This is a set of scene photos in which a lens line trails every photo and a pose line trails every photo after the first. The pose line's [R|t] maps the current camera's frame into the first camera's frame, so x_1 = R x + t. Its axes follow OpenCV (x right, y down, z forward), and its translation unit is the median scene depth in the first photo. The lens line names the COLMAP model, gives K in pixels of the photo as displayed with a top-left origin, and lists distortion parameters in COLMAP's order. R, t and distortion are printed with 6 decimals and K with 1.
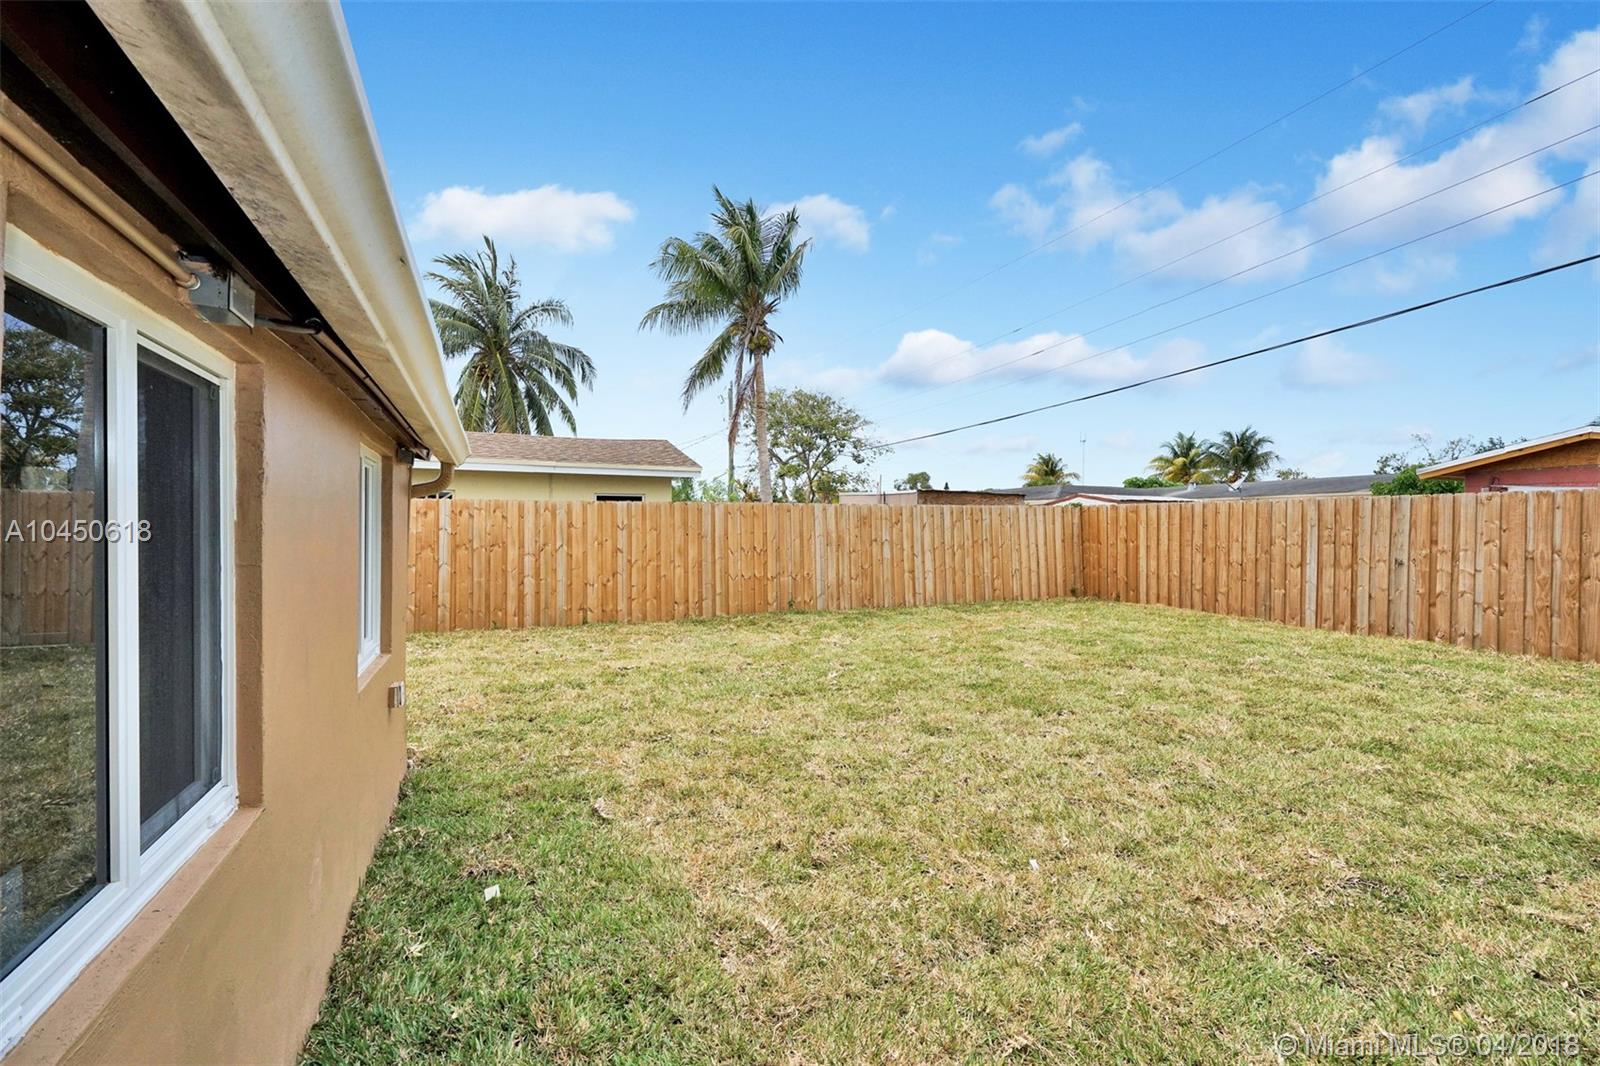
lens RADIAL K [[724.3, 0, 795.2], [0, 724.3, 534.4], [0, 0, 1]] dist [-0.004078, 0.001850]
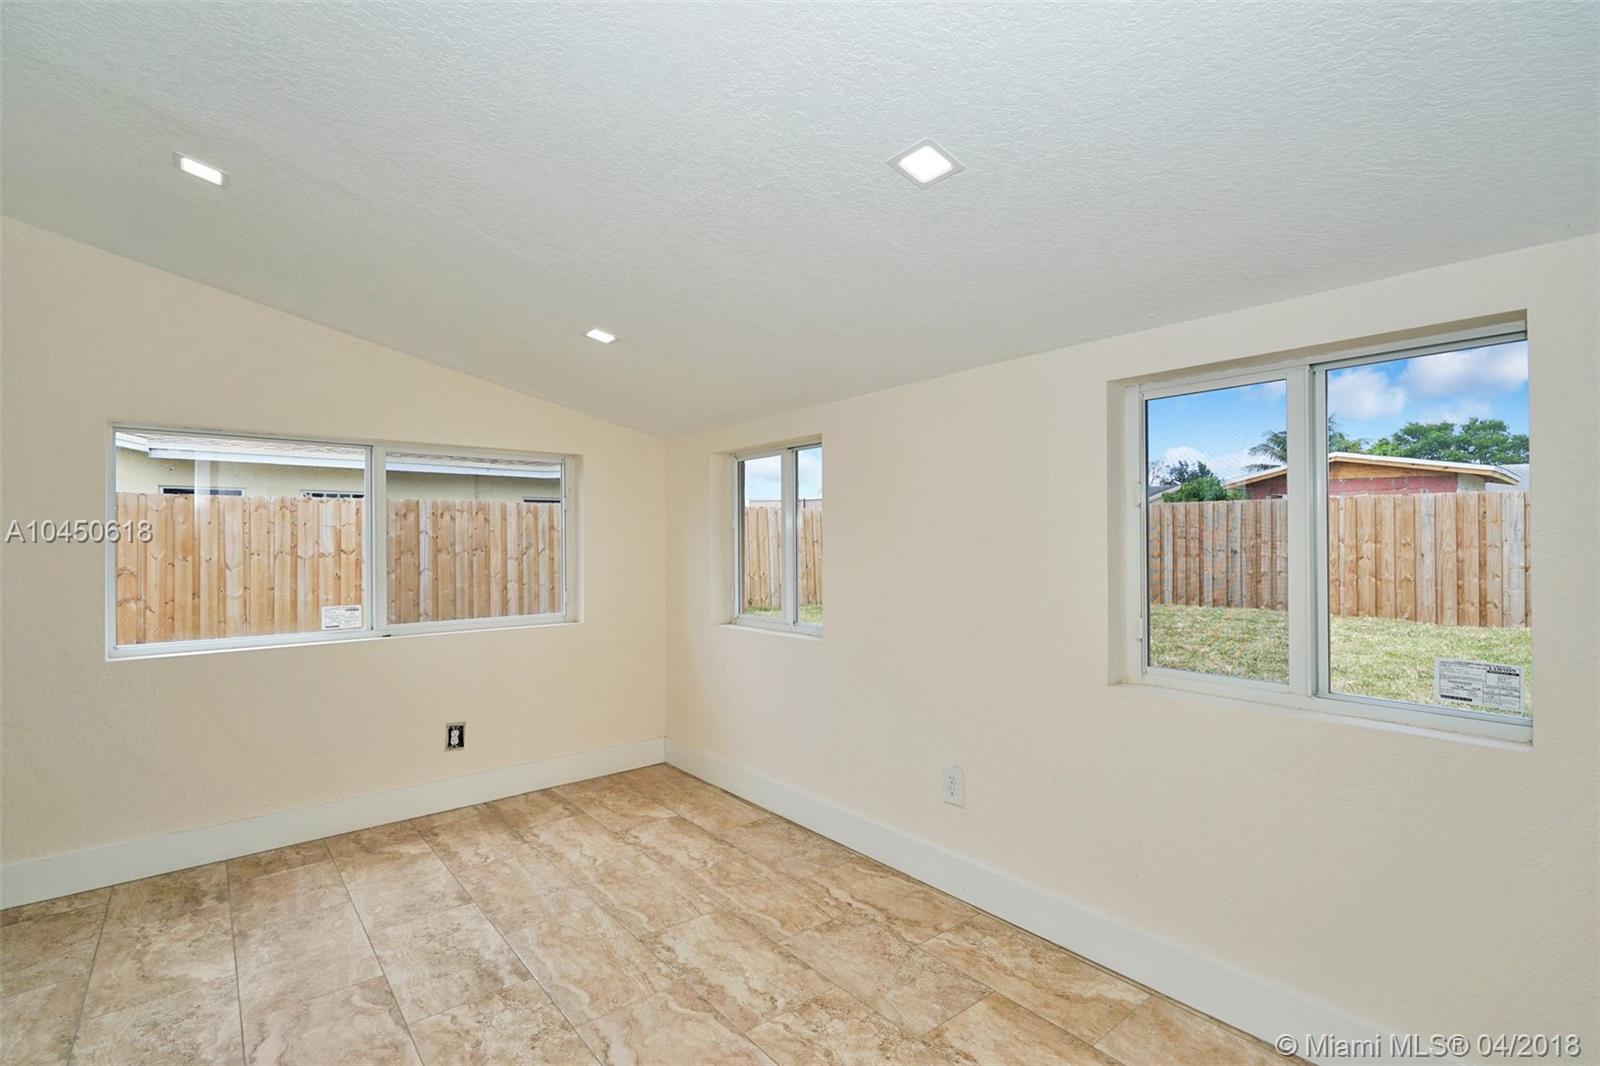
lens RADIAL K [[724.3, 0, 800.7], [0, 724.3, 534.4], [0, 0, 1]] dist [-0.004078, 0.001850]
pose [[0.956520, -0.008869, 0.291531, -0.291279], [0.012773, 0.999852, -0.011494, 0.012212], [-0.291386, 0.014718, 0.956492, -0.035073]]
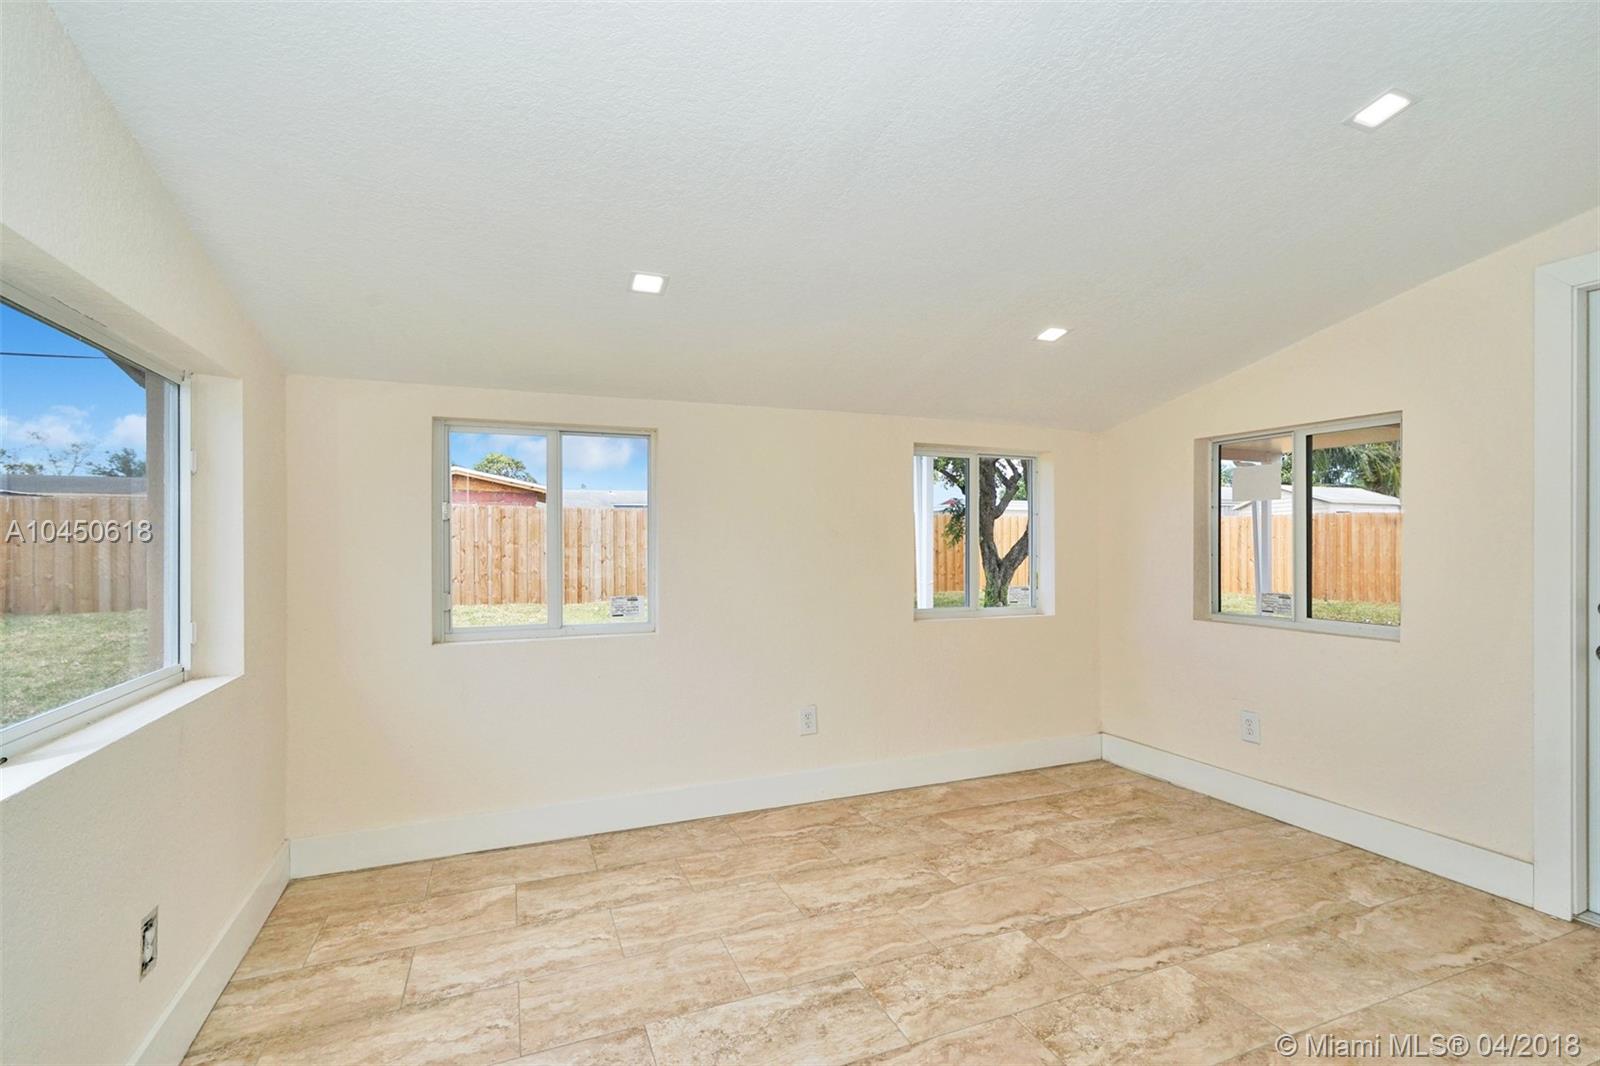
lens RADIAL K [[724.3, 0, 798.7], [0, 724.3, 543.0], [0, 0, 1]] dist [-0.004078, 0.001850]
pose [[0.018758, -0.009331, 0.999781, -0.501364], [0.006139, 0.999939, 0.009218, 0.012329], [-0.999805, 0.005965, 0.018814, 0.189243]]
